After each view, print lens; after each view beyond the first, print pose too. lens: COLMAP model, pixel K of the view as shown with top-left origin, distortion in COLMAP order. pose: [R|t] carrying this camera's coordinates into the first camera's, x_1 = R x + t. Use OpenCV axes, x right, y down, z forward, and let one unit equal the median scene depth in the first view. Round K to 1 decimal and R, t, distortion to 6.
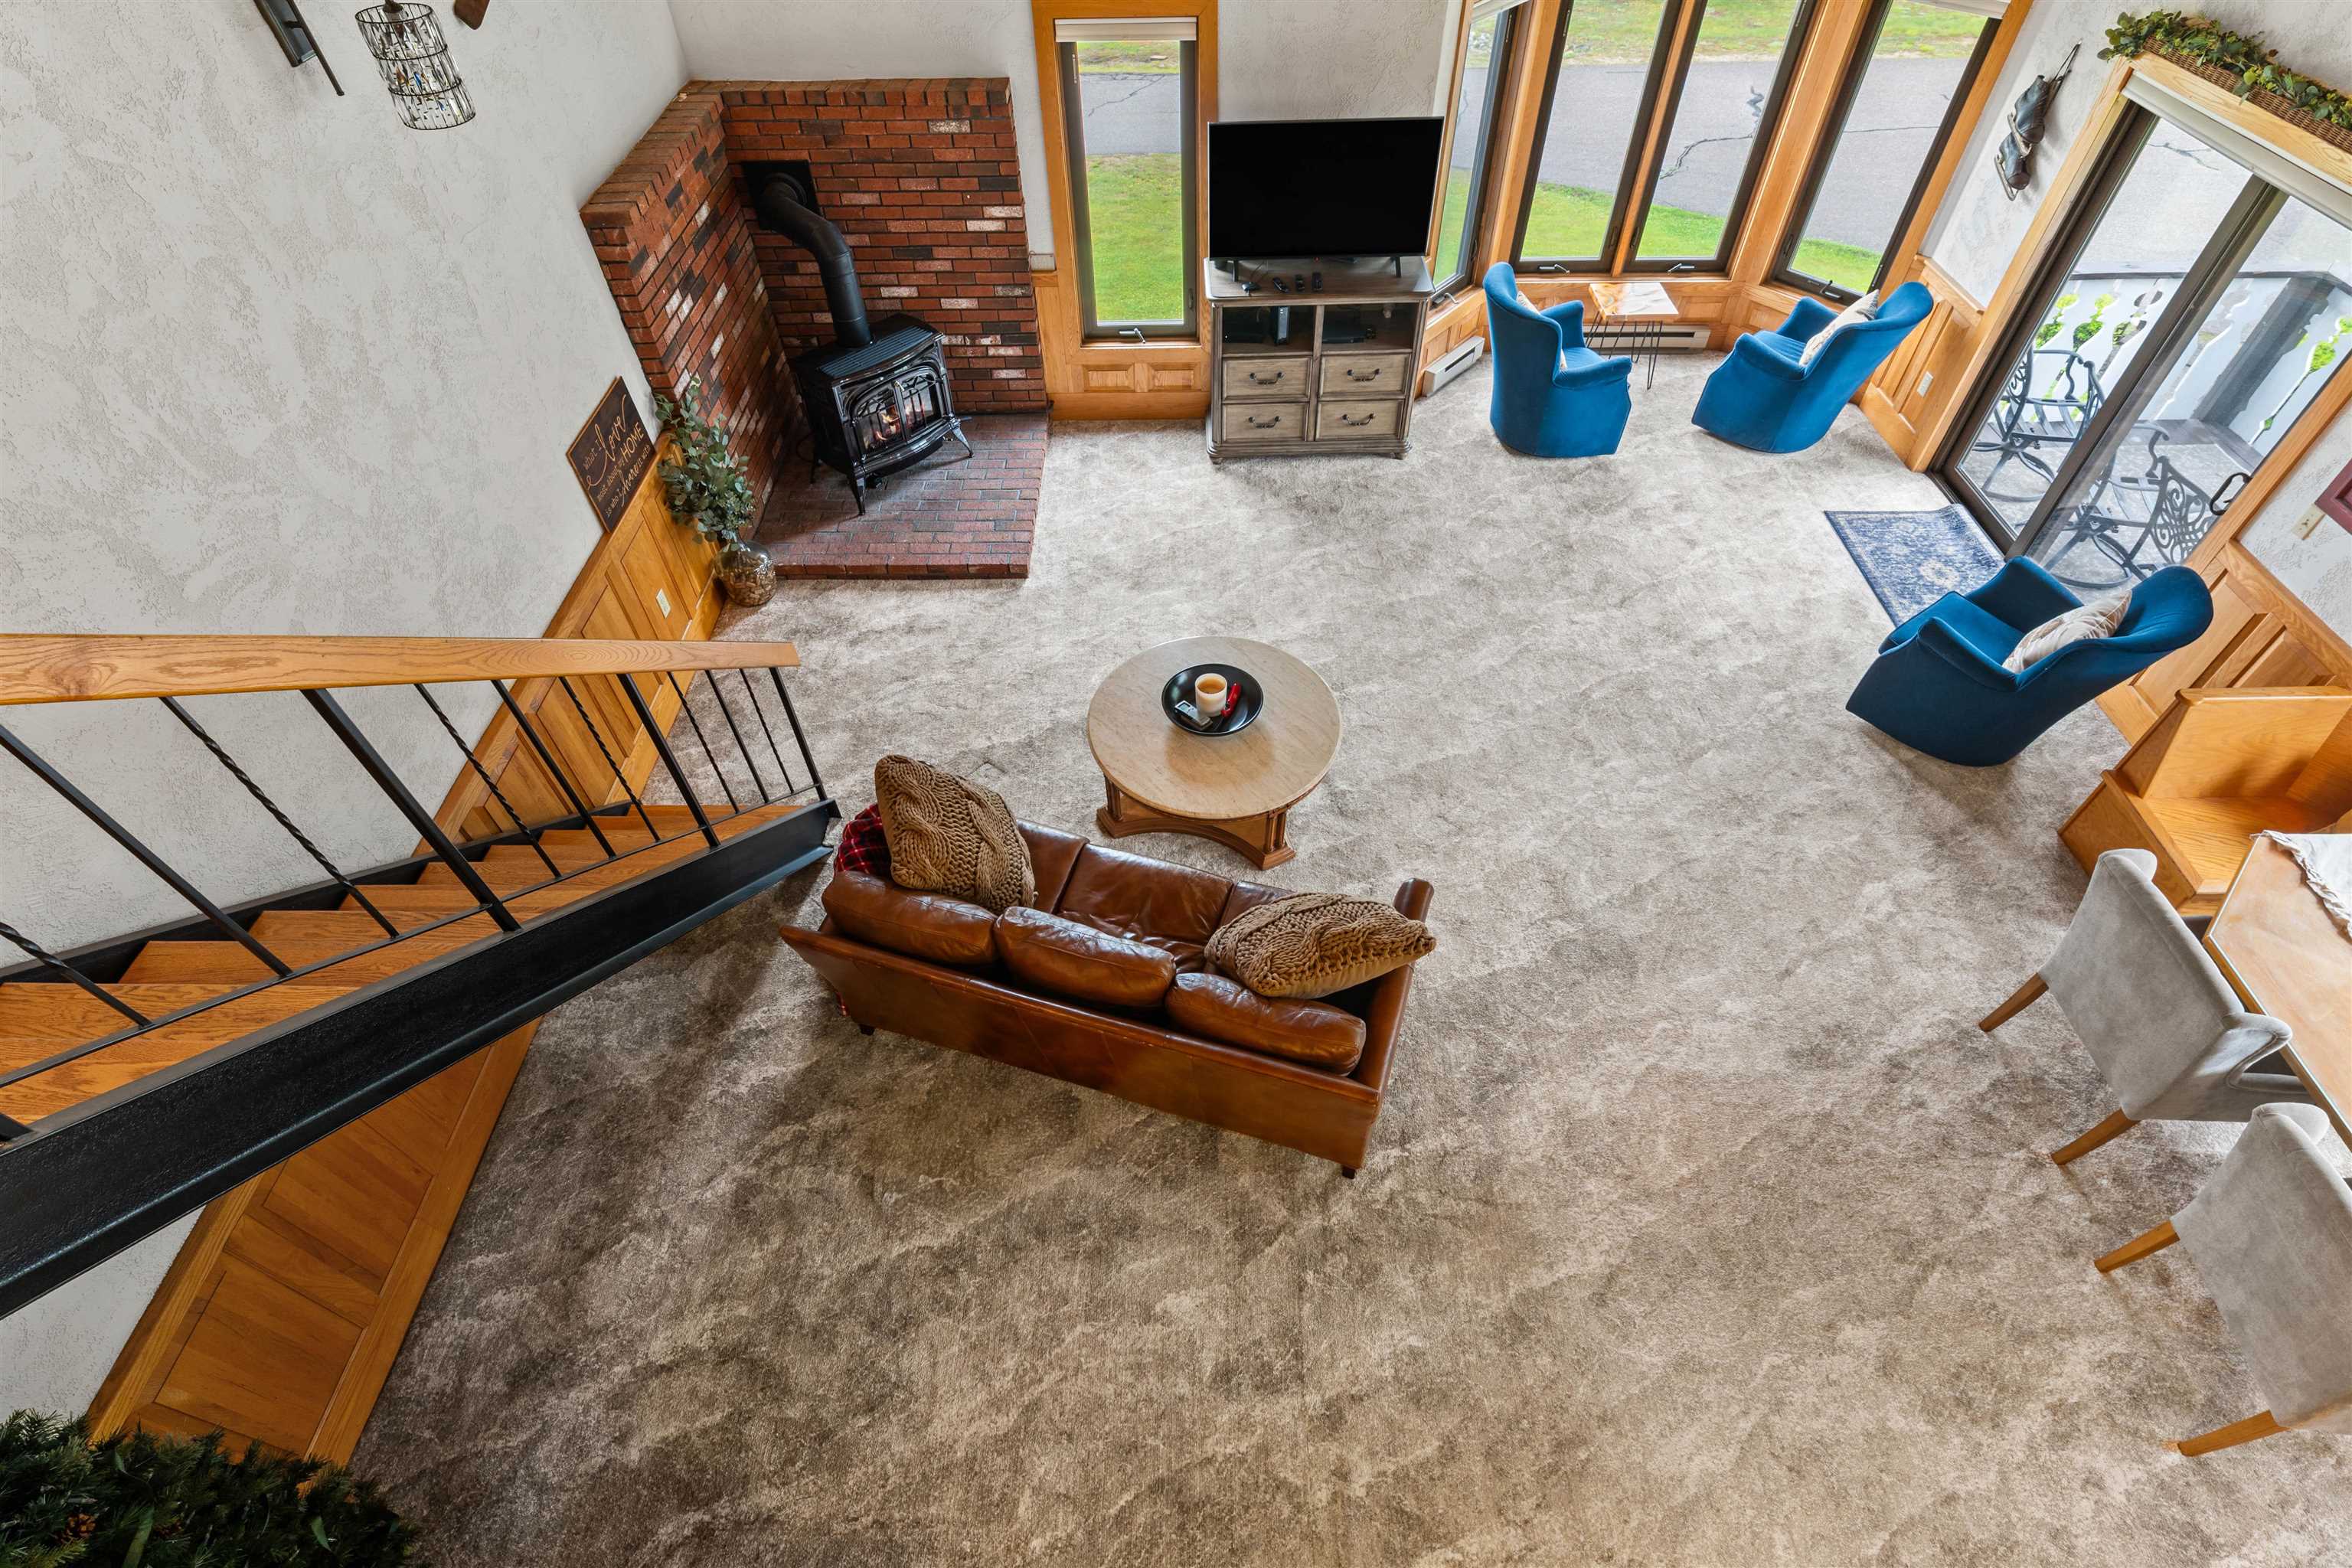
lens RADIAL K [[1112.9, 0, 1184.3], [0, 1112.9, 787.8], [0, 0, 1]] dist [-0.003932, 0.000223]
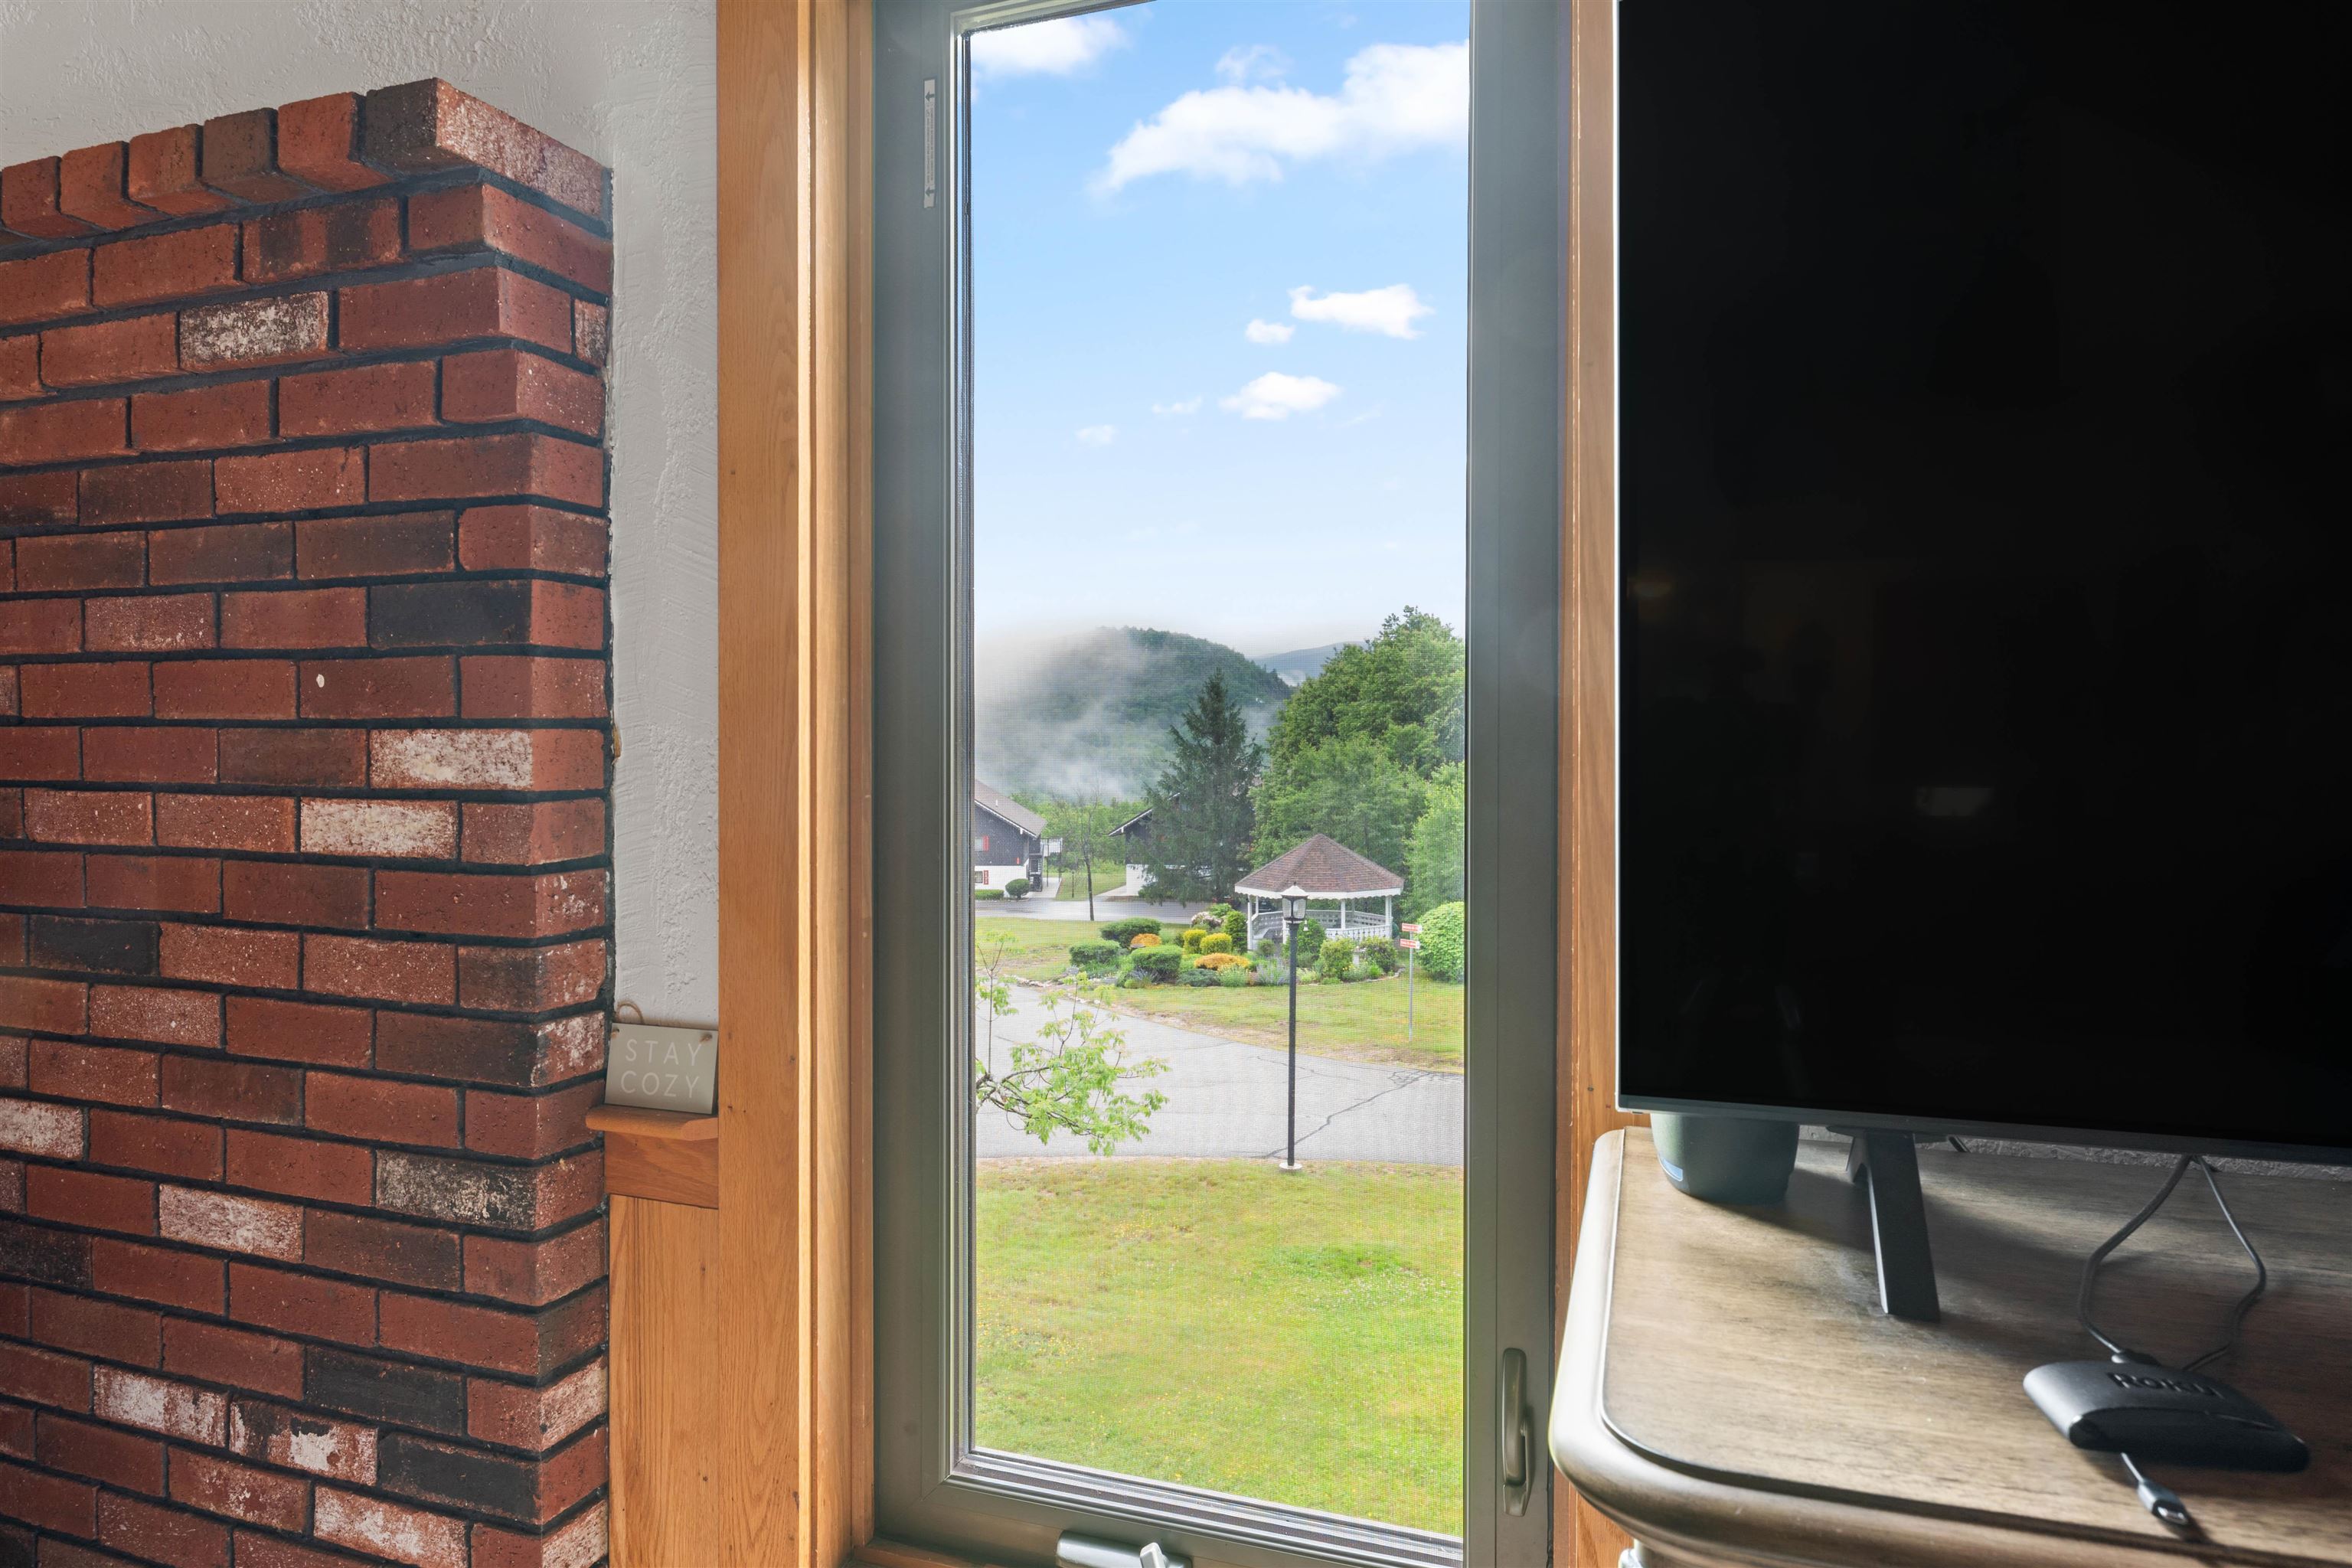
lens RADIAL K [[1401.4, 0, 1195.8], [0, 1401.4, 760.3], [0, 0, 1]] dist [-0.001671, -0.001906]
pose [[0.942737, 0.020157, -0.332927, 0.027324], [-0.257346, 0.678944, -0.687611, -0.377261], [0.212178, 0.733914, 0.645253, 0.845620]]
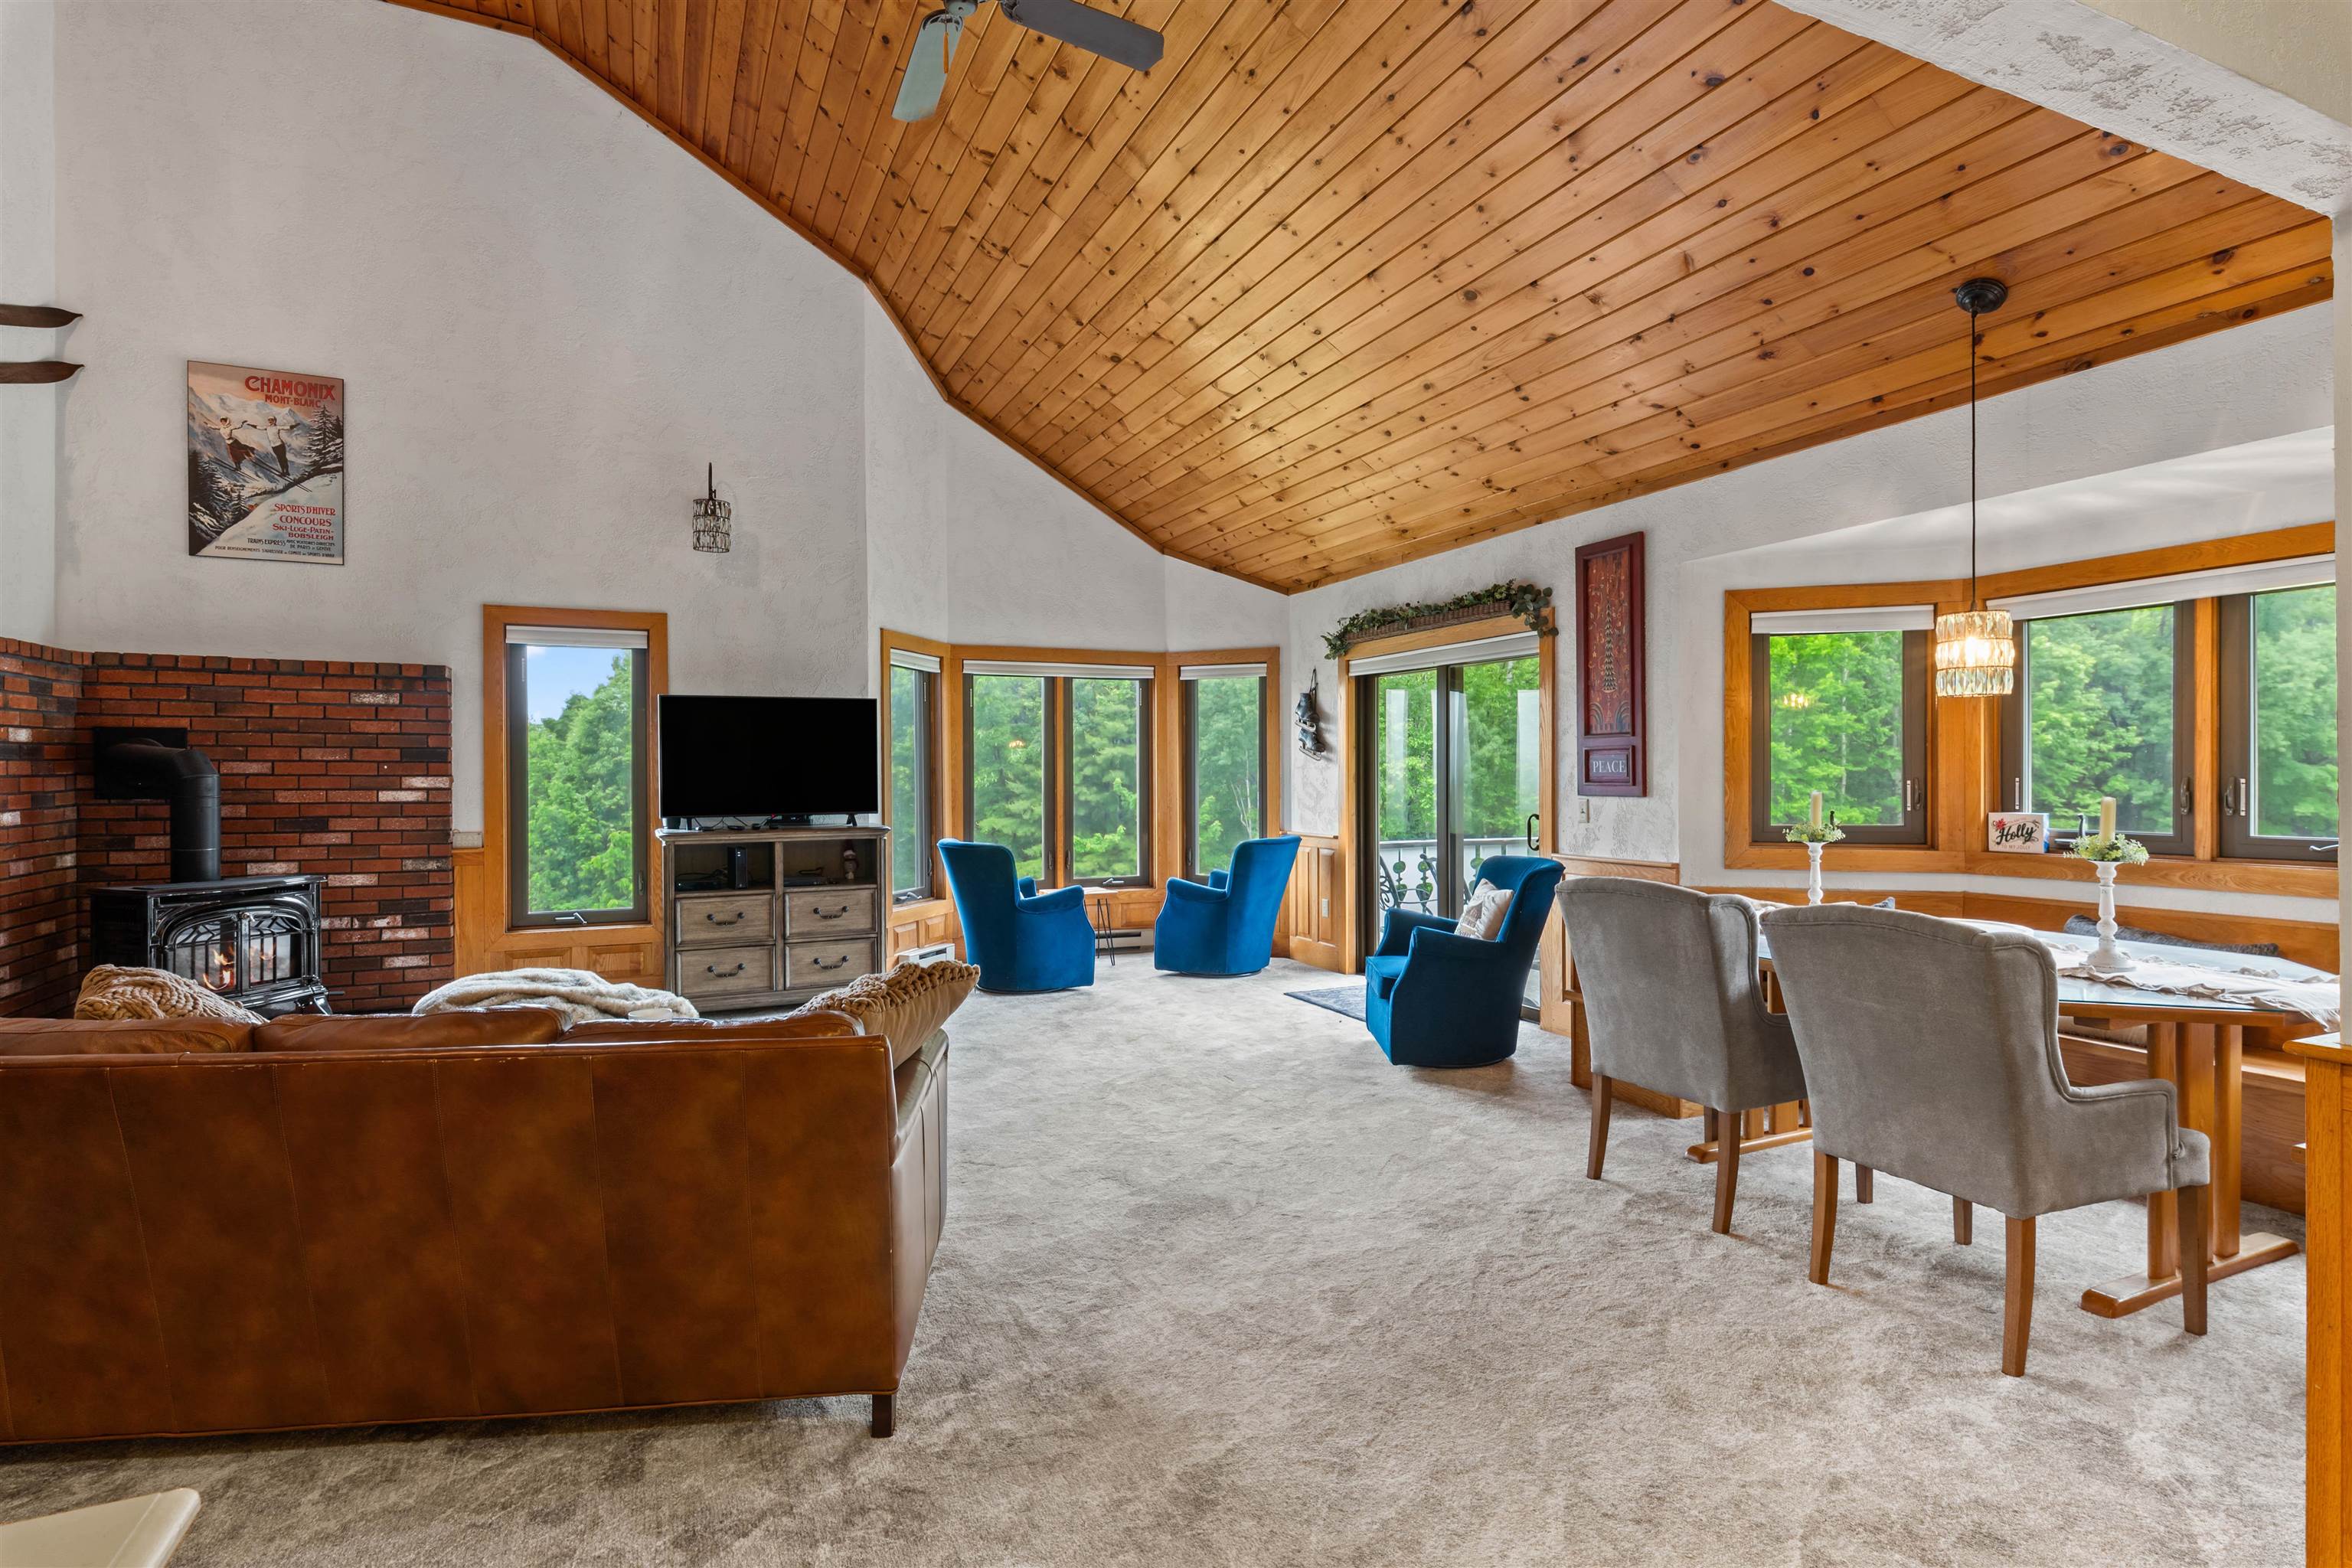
lens RADIAL K [[1161.2, 0, 1177.5], [0, 1161.2, 781.0], [0, 0, 1]] dist [0.002558, -0.003060]
pose [[0.913284, 0.009505, 0.407212, 0.020926], [0.296073, 0.671090, -0.679690, 0.344510], [-0.279737, 0.741315, 0.610082, 0.195681]]
